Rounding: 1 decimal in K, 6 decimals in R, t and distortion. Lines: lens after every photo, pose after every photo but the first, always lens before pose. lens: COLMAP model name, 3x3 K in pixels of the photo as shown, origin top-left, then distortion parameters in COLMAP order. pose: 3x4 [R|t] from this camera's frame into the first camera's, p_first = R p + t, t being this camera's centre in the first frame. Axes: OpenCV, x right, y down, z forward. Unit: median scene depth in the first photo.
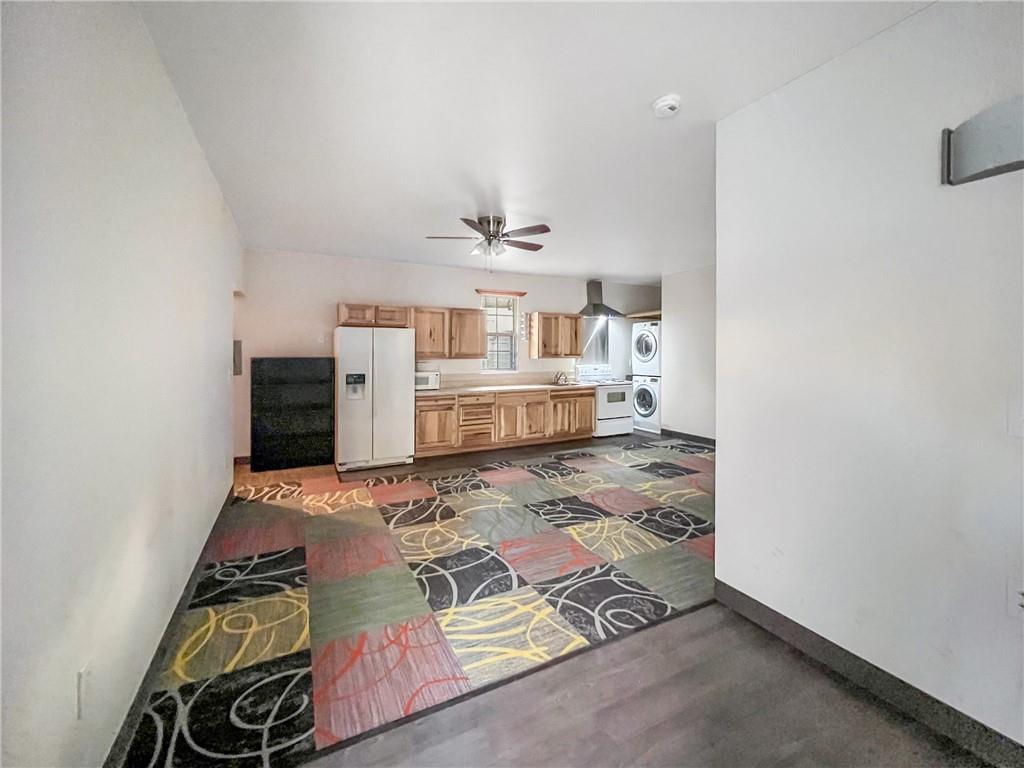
lens RADIAL K [[422.2, 0, 512.7], [0, 422.2, 357.3], [0, 0, 1]] dist [0.001507, 0.000339]
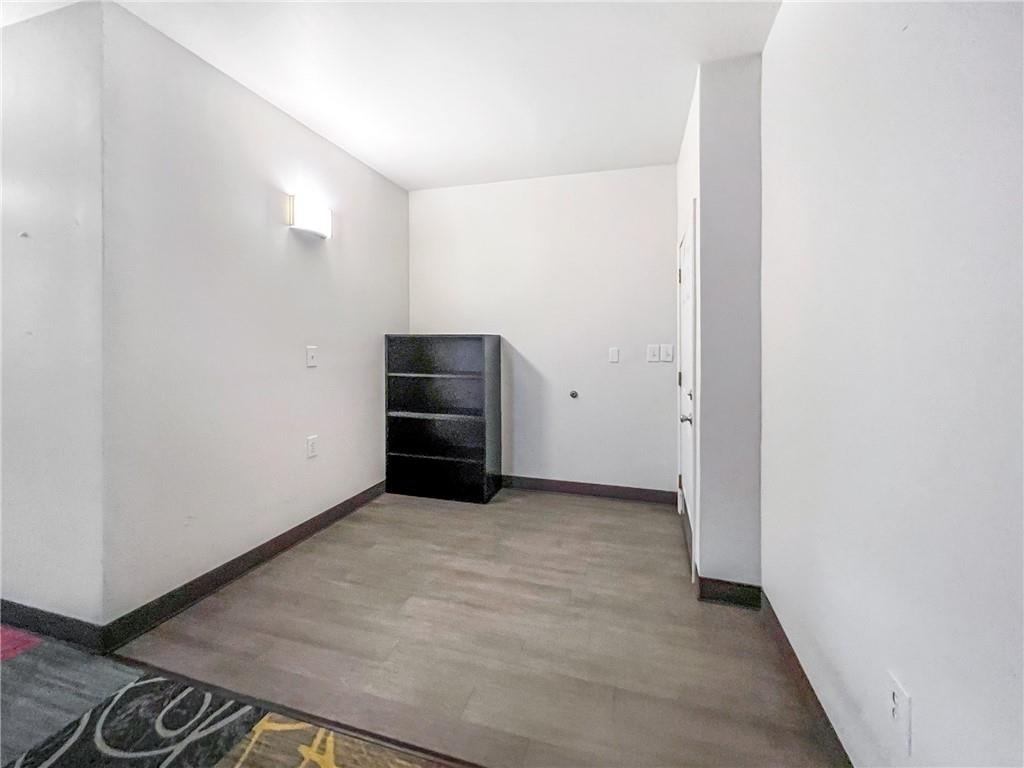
lens RADIAL K [[422.2, 0, 512.7], [0, 422.2, 357.3], [0, 0, 1]] dist [0.001507, 0.000339]
pose [[-0.724730, -0.017698, 0.688806, -0.309758], [0.005796, 0.999478, 0.031779, 0.030516], [-0.689009, 0.027024, -0.724249, 0.632930]]
